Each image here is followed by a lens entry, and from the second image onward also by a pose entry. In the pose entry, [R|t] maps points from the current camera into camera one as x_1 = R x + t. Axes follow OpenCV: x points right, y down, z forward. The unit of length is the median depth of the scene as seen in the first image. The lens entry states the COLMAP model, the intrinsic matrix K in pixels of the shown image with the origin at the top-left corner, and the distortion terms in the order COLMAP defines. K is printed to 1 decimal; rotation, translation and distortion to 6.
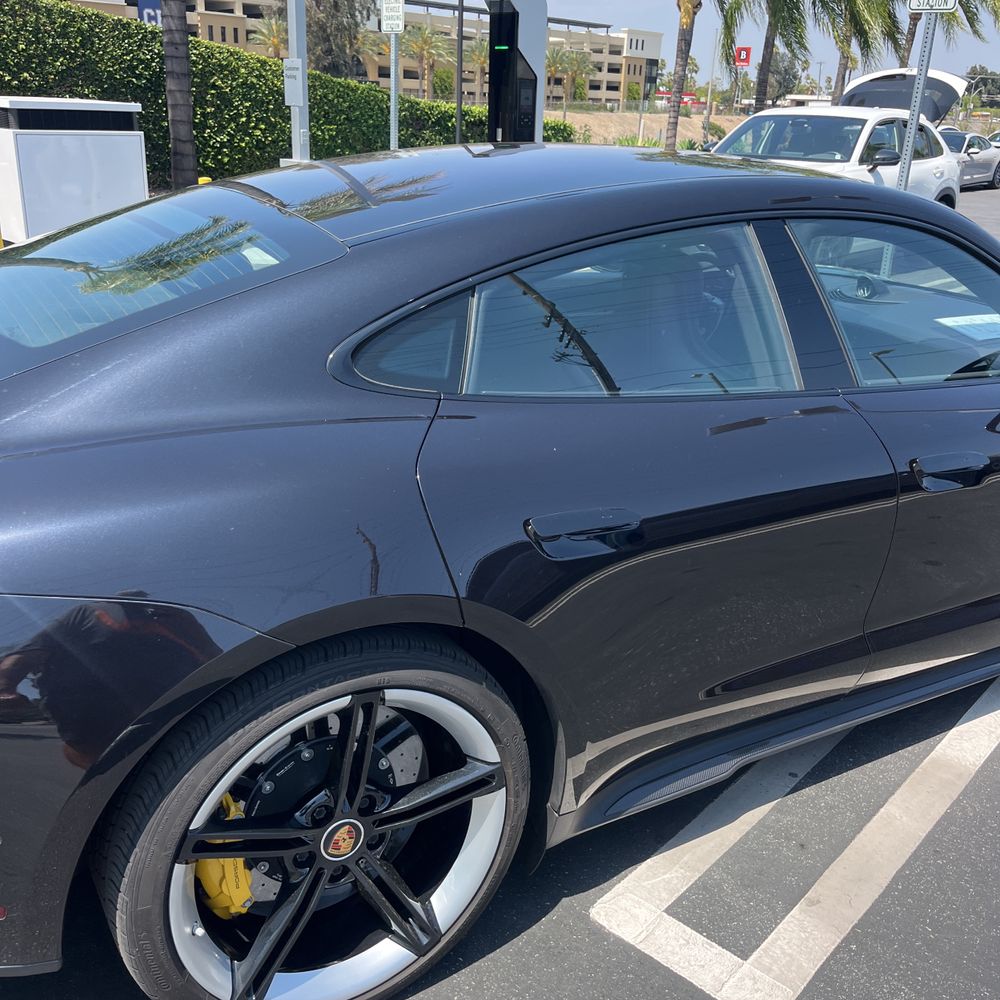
lens RADIAL K [[1020.4, 0, 500.0], [0, 1020.4, 500.0], [0, 0, 1]] dist [0.055697, -0.099420]
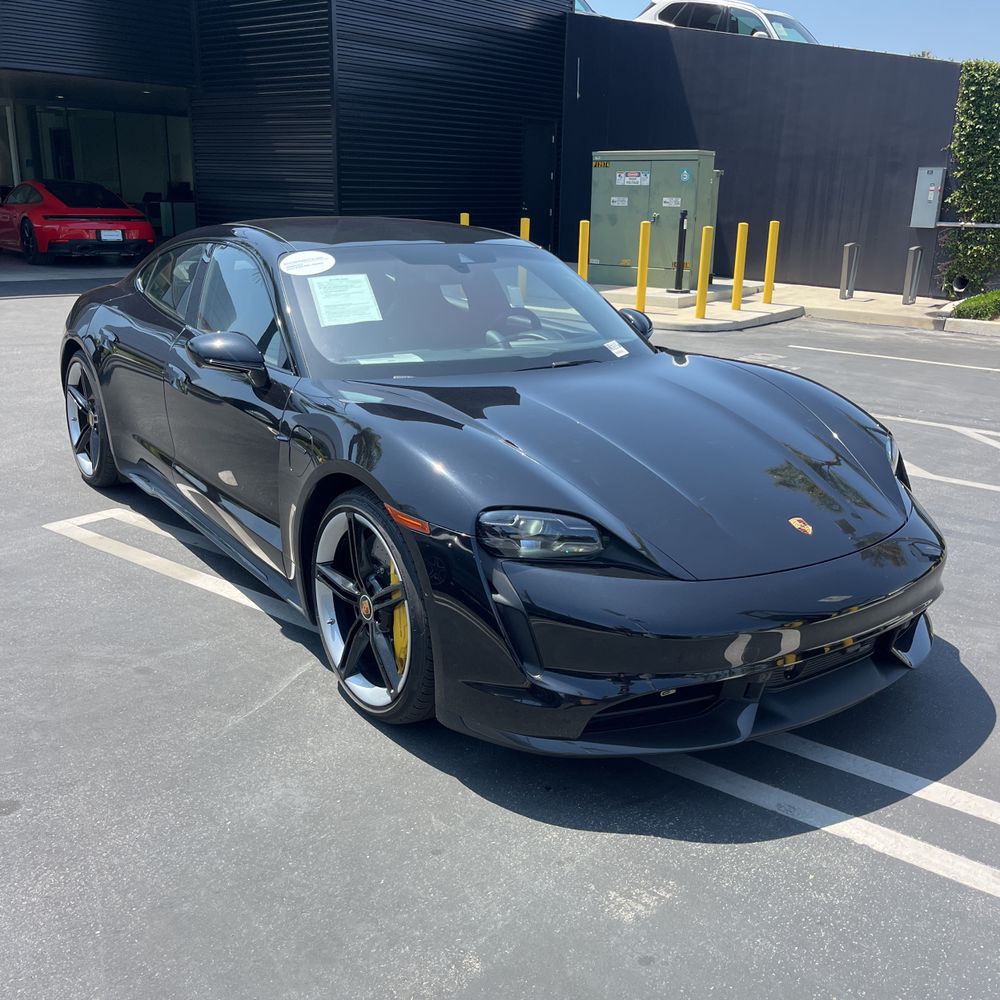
lens RADIAL K [[1017.2, 0, 495.0], [0, 1017.2, 498.7], [0, 0, 1]] dist [0.000118, 0.018471]
pose [[0.089152, 0.252530, -0.963473, 2.501935], [-0.375651, 0.904414, 0.202291, -0.450024], [0.922463, 0.343895, 0.175493, 1.379296]]
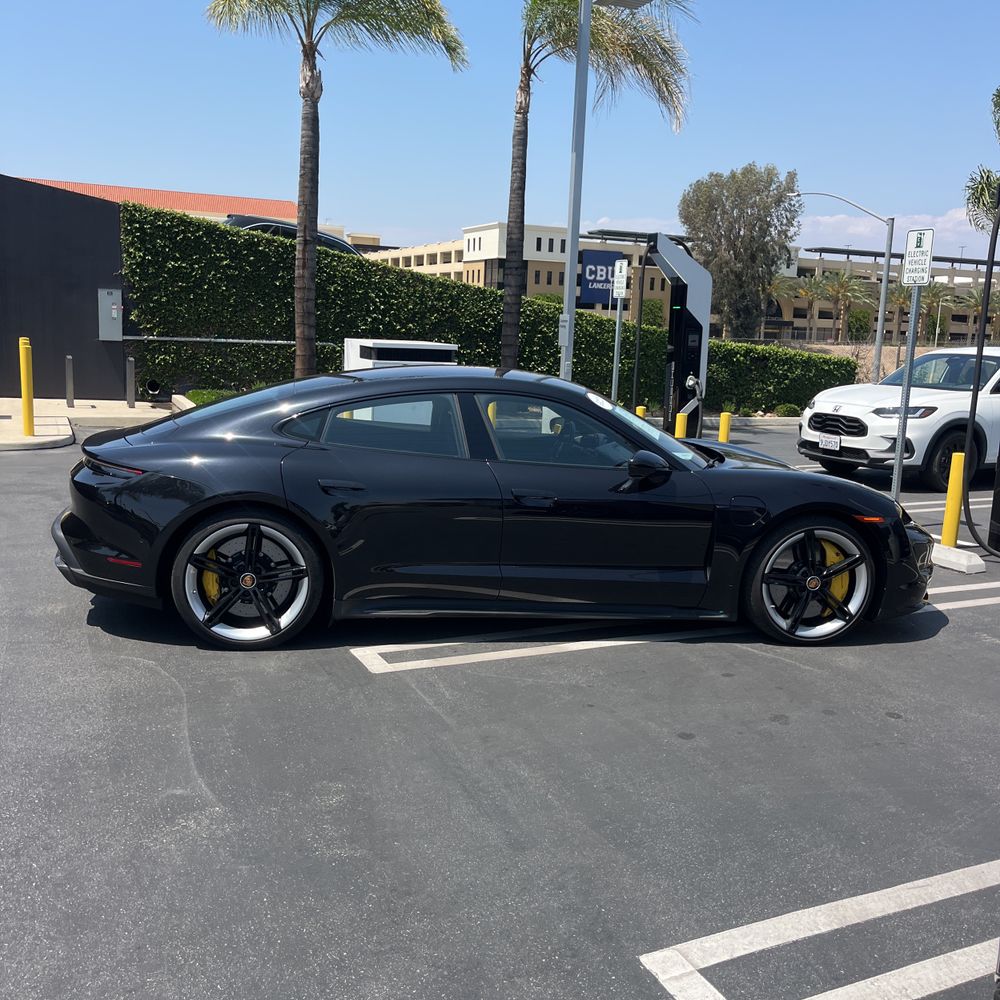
lens RADIAL K [[1006.4, 0, 498.3], [0, 1006.4, 502.5], [0, 0, 1]] dist [0.032331, -0.020536]
pose [[0.921526, 0.061479, -0.383420, 1.350999], [-0.140013, 0.973576, -0.180404, 0.442624], [0.362198, 0.219931, 0.905783, -1.204595]]
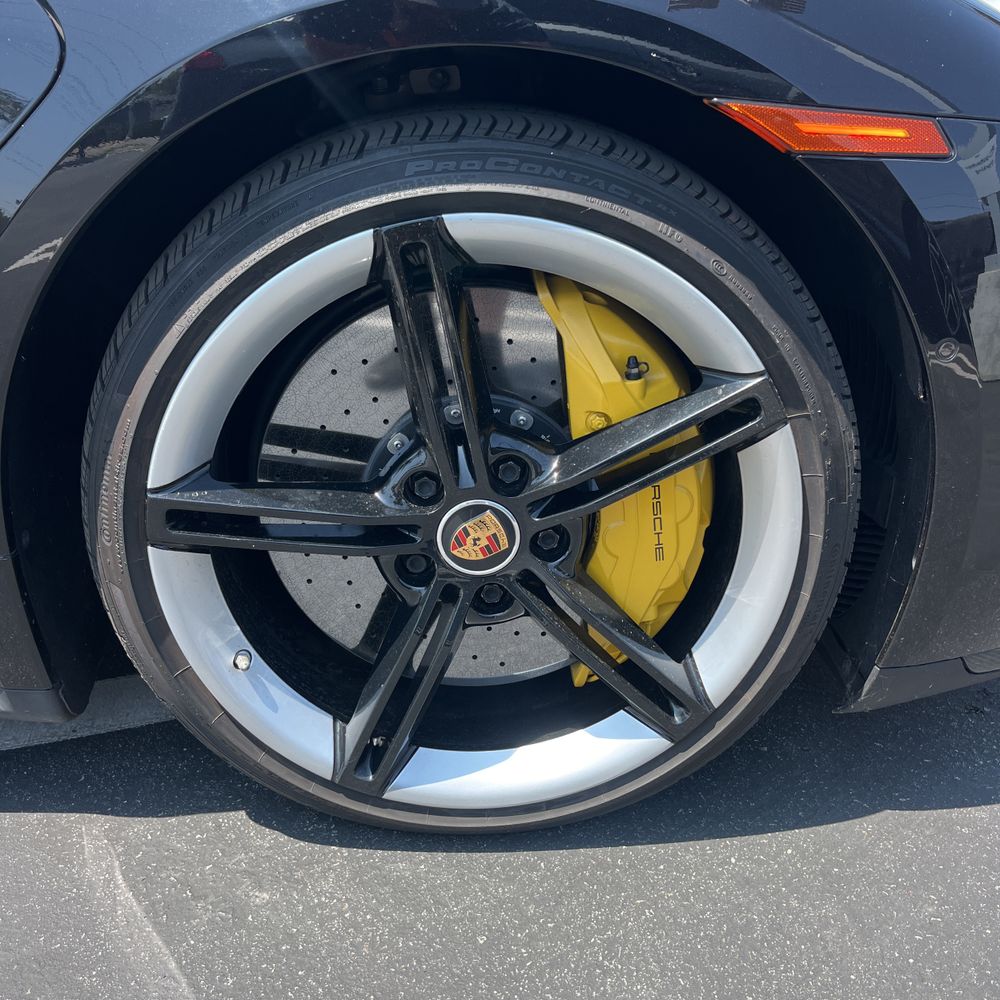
lens RADIAL K [[1013.4, 0, 500.0], [0, 1013.4, 500.0], [0, 0, 1]] dist [0.039197, -0.040759]
pose [[0.880902, 0.174795, -0.439839, 1.316204], [-0.155538, 0.984603, 0.079779, 0.004139], [0.447012, -0.001866, 0.894526, 1.119631]]
